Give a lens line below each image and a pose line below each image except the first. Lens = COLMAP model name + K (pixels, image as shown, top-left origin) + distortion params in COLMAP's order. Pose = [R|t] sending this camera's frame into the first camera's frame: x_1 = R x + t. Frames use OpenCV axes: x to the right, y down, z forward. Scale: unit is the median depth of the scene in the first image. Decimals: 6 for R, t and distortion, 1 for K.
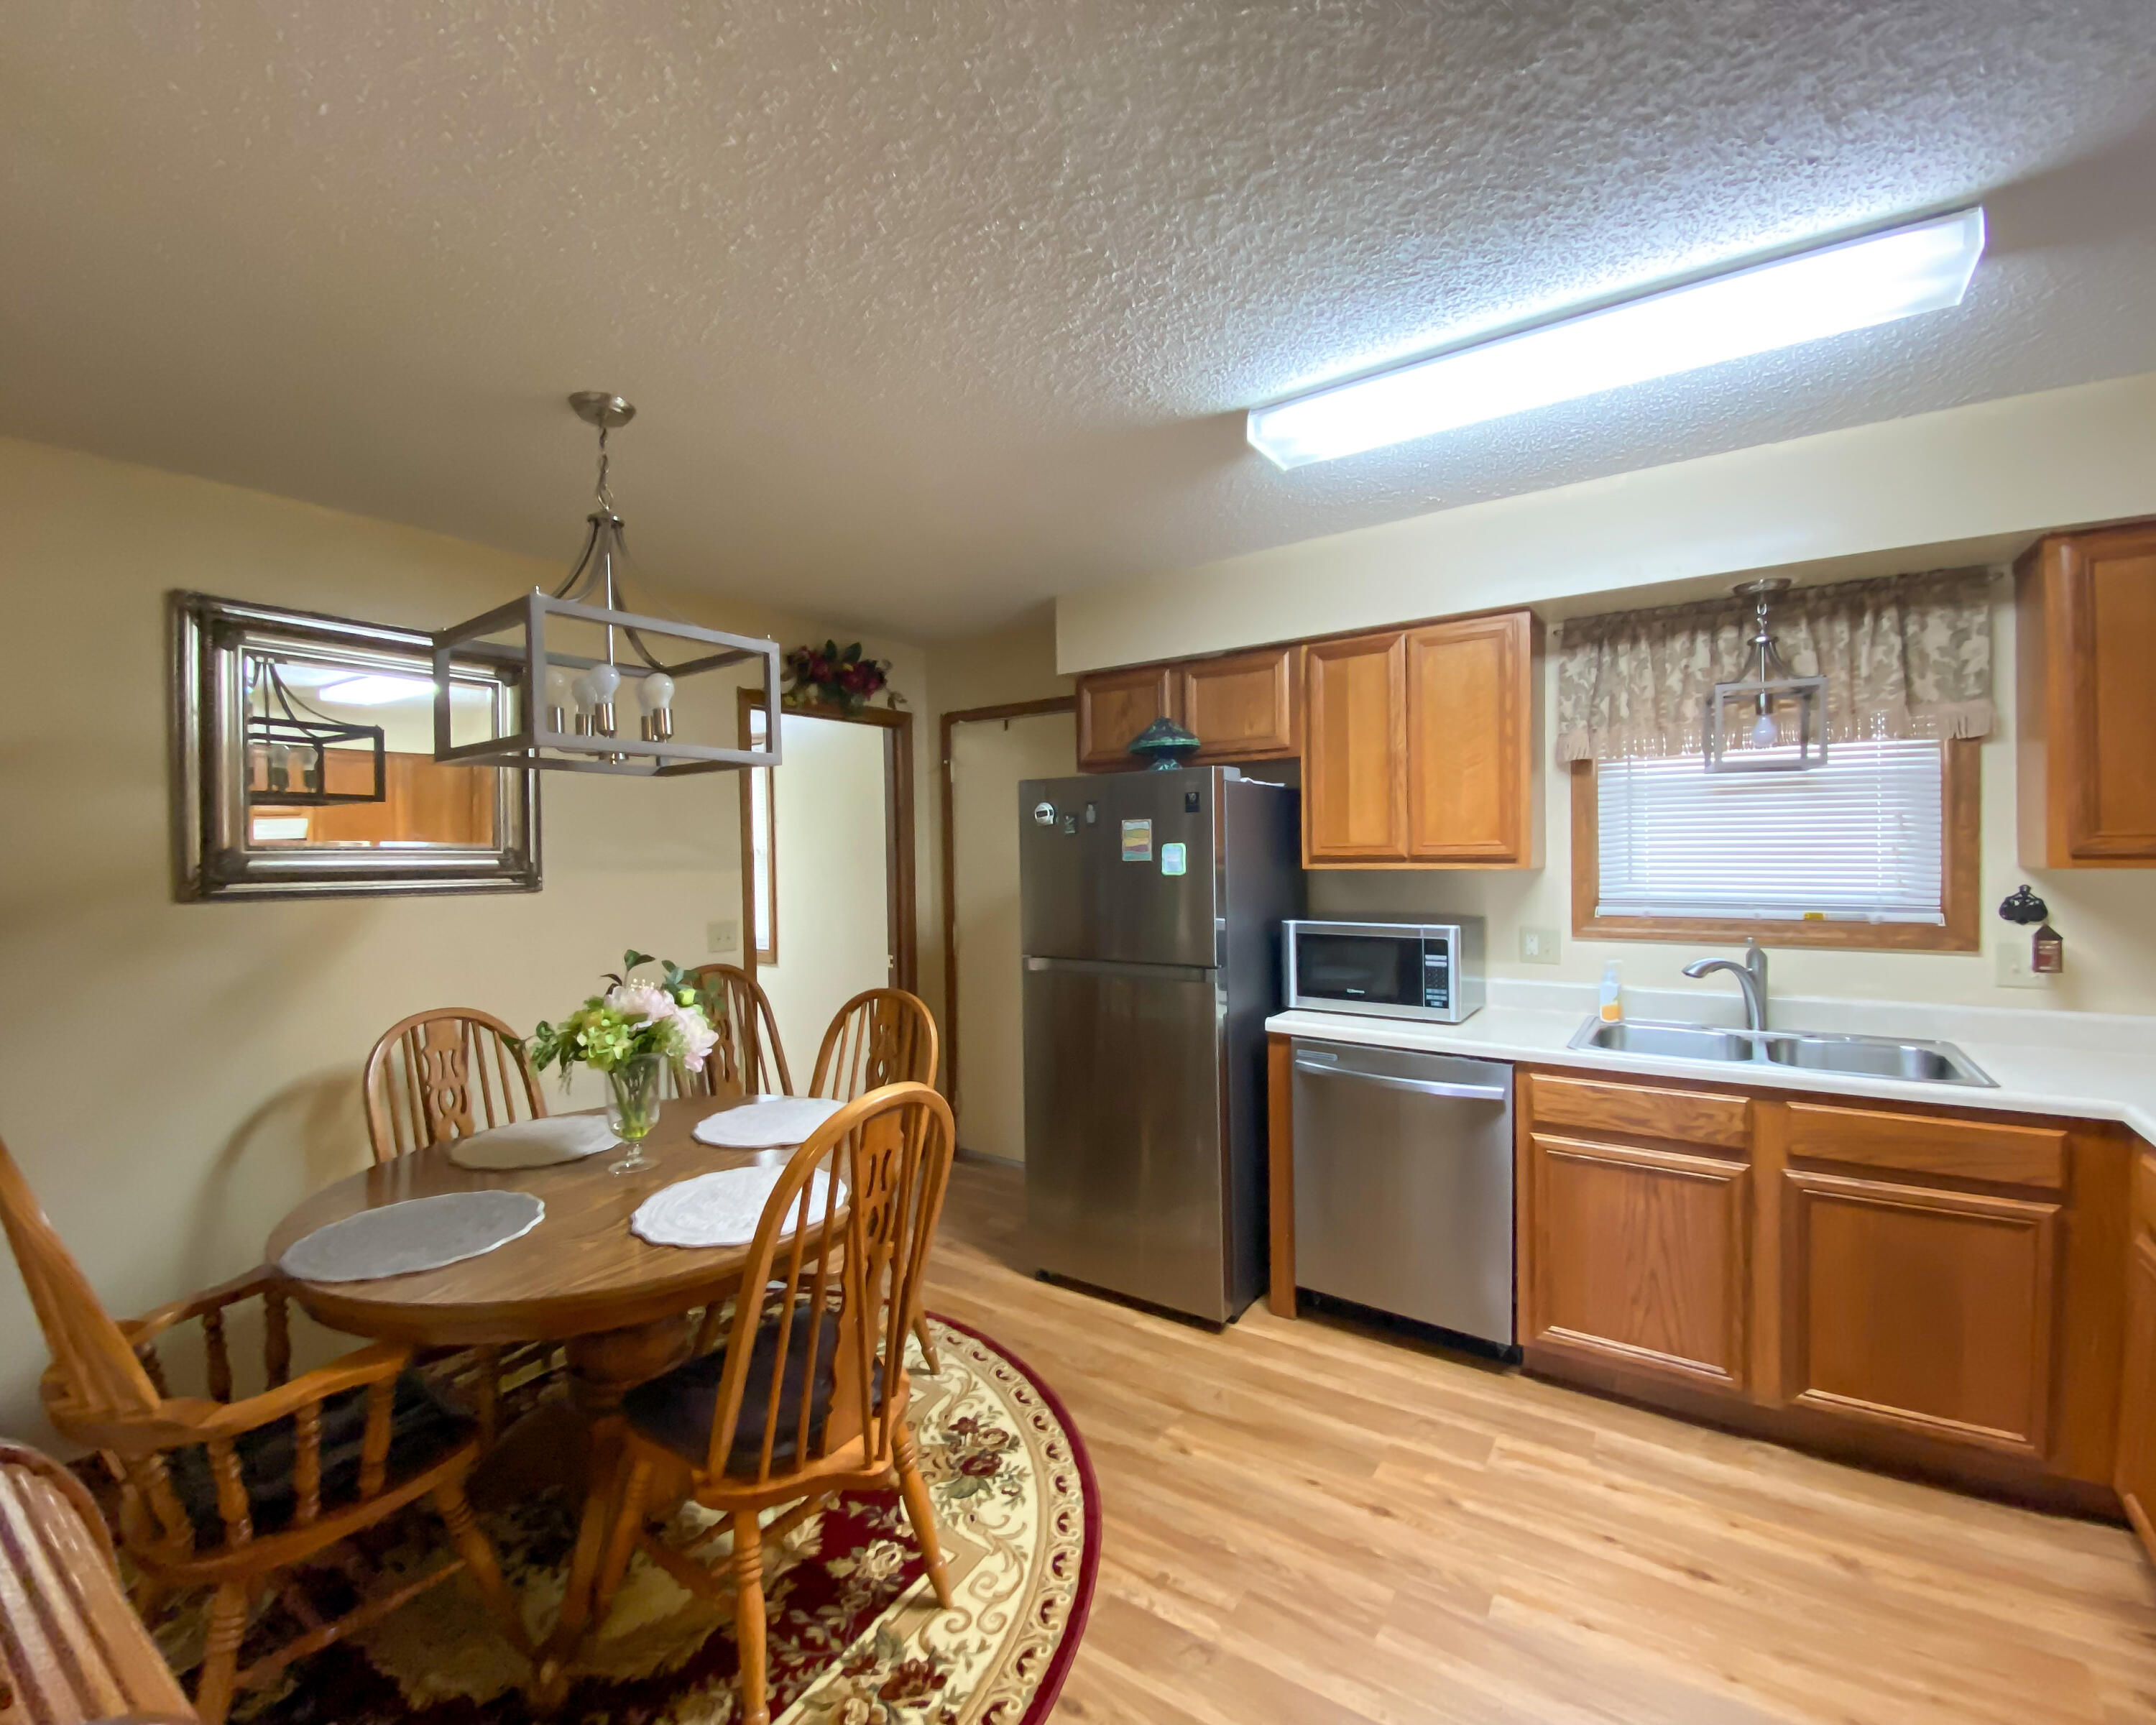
lens RADIAL K [[938.4, 0, 1068.9], [0, 938.4, 865.6], [0, 0, 1]] dist [0.037423, -0.029361]
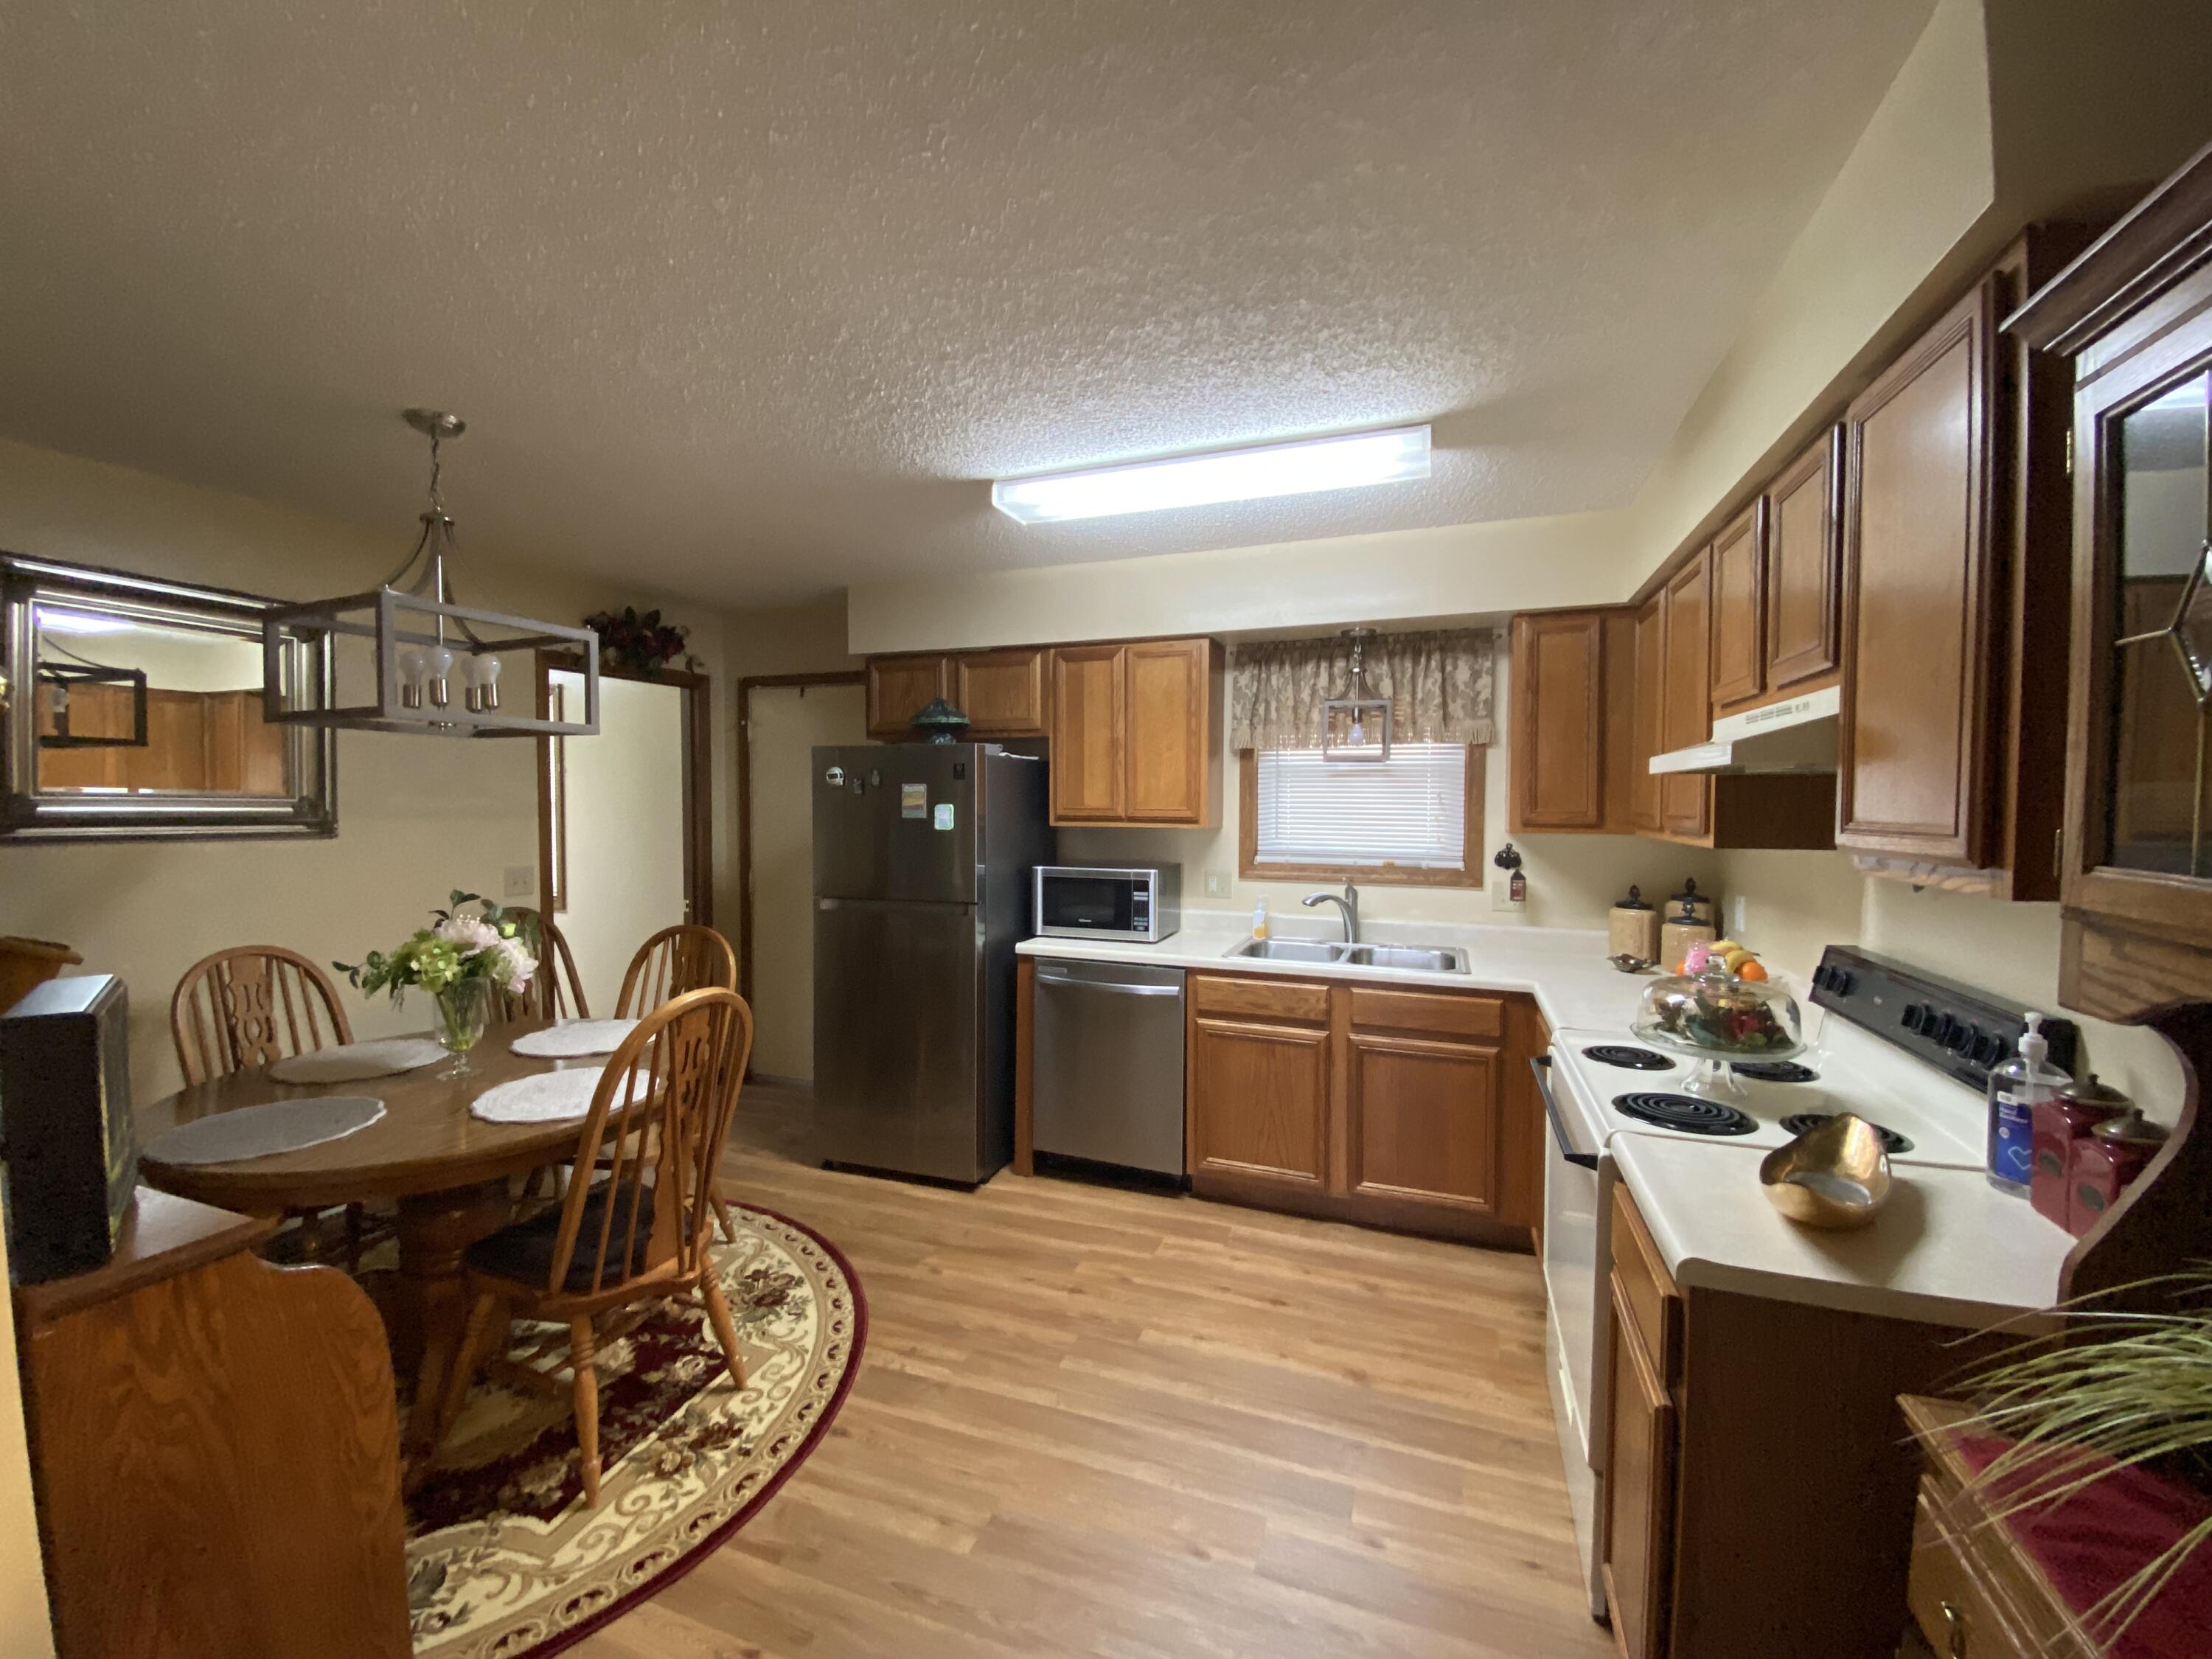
lens RADIAL K [[894.2, 0, 1096.3], [0, 894.2, 832.9], [0, 0, 1]] dist [0.019135, -0.020958]
pose [[0.968998, 0.010806, 0.246833, 0.022307], [-0.014823, 0.999786, 0.014421, -0.007294], [-0.246624, -0.017633, 0.968951, -0.228668]]
